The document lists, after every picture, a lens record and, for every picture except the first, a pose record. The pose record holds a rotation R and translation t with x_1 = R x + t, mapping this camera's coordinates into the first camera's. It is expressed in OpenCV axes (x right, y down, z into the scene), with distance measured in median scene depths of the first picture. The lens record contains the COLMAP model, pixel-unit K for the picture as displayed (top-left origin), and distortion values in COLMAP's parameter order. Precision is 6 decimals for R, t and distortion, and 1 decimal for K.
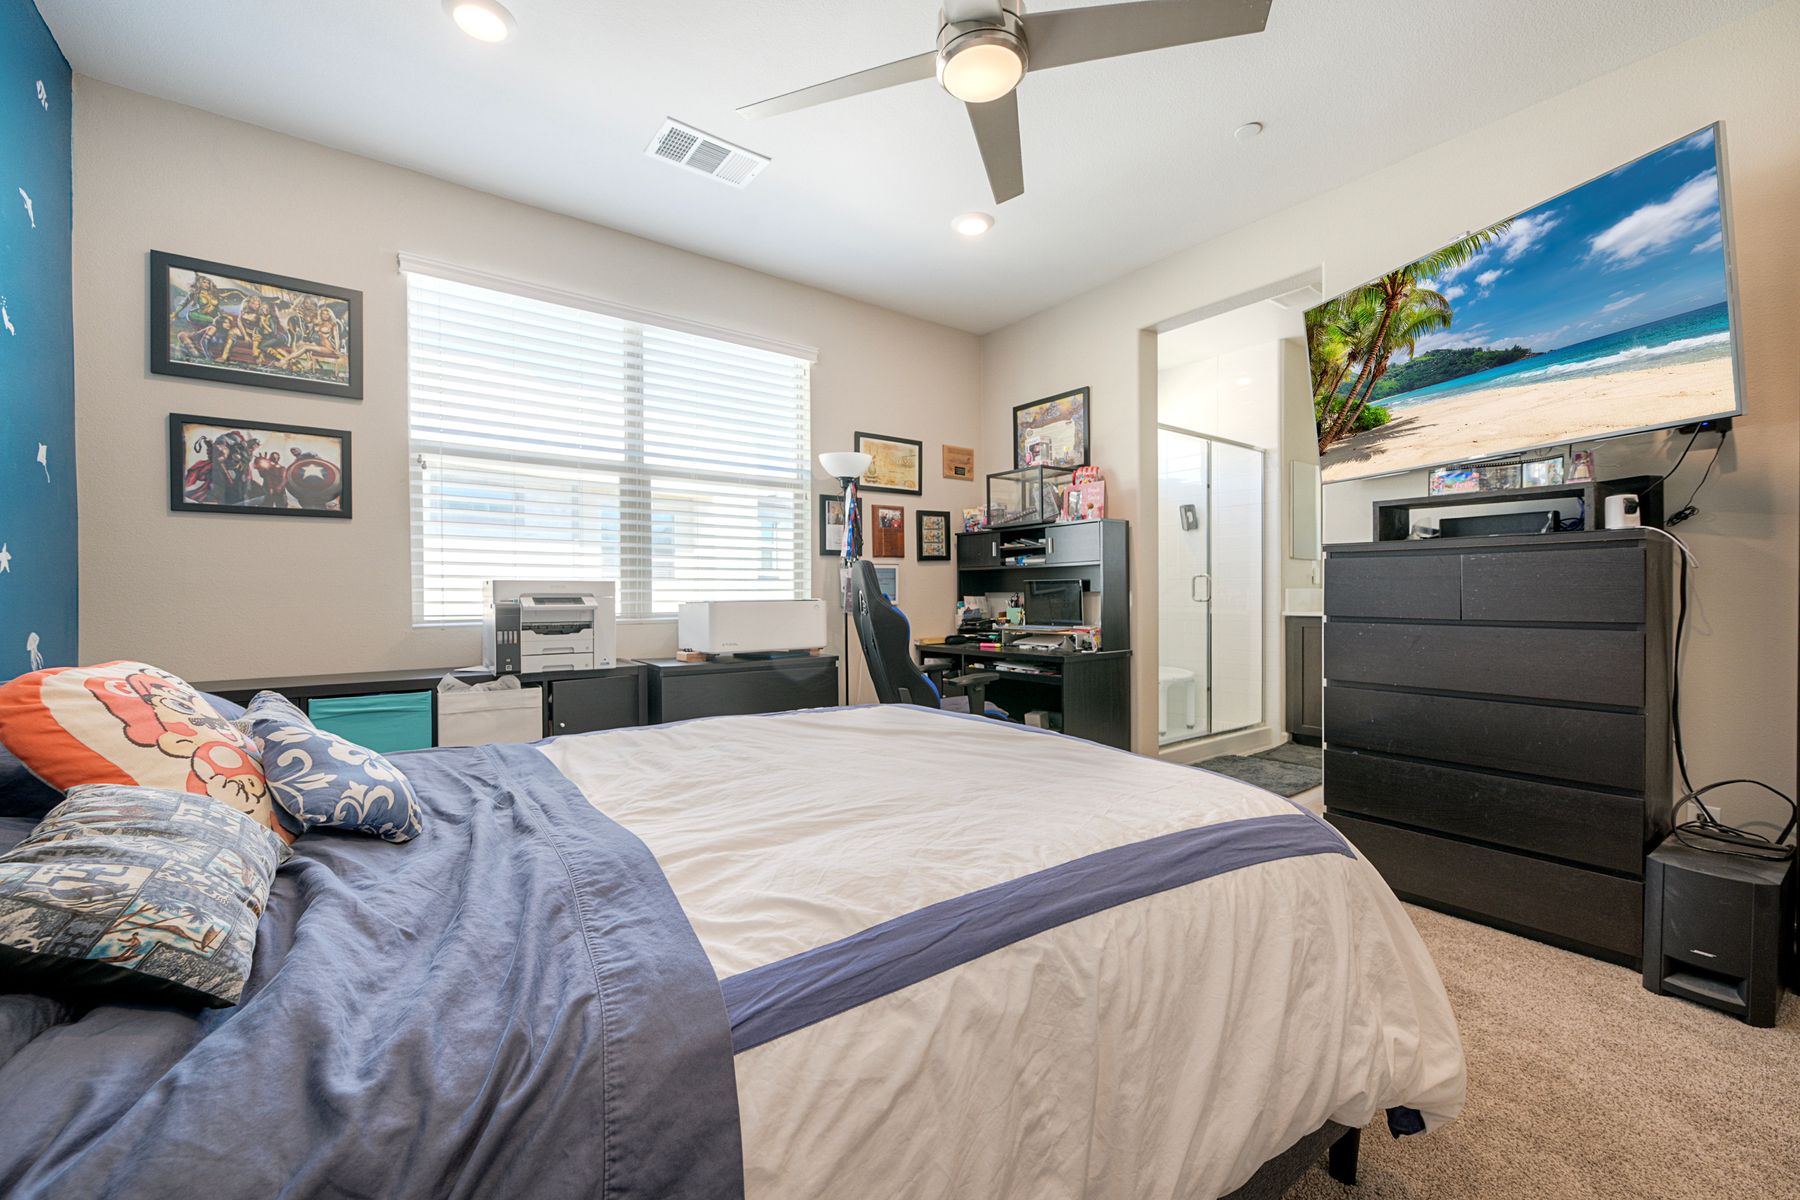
lens RADIAL K [[710.4, 0, 897.6], [0, 710.4, 609.0], [0, 0, 1]] dist [-0.001748, -0.000163]
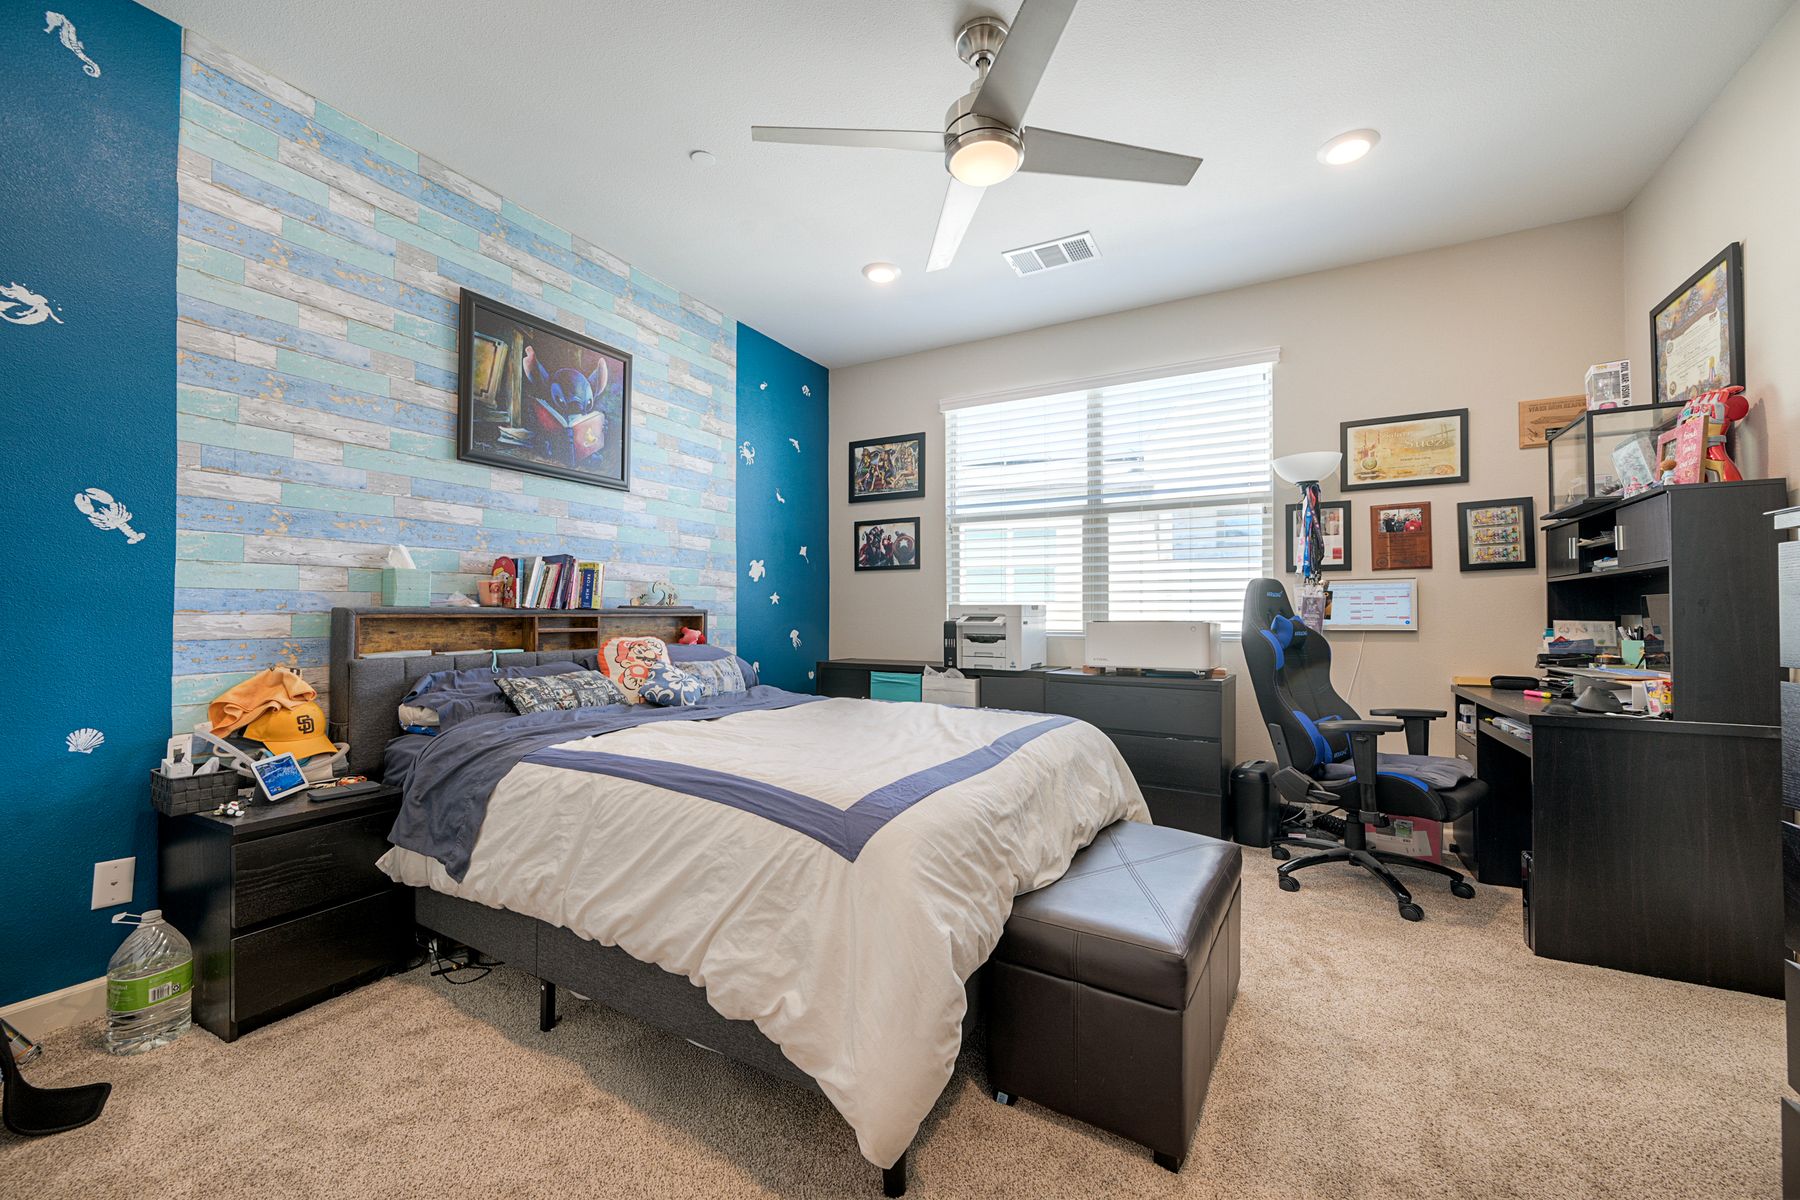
lens RADIAL K [[703.6, 0, 898.5], [0, 703.6, 620.3], [0, 0, 1]] dist [0.001566, 0.000206]
pose [[0.416133, 0.013052, -0.909210, 0.732429], [-0.022174, 0.999745, 0.004203, -0.011256], [0.909034, 0.018411, 0.416316, 0.268685]]
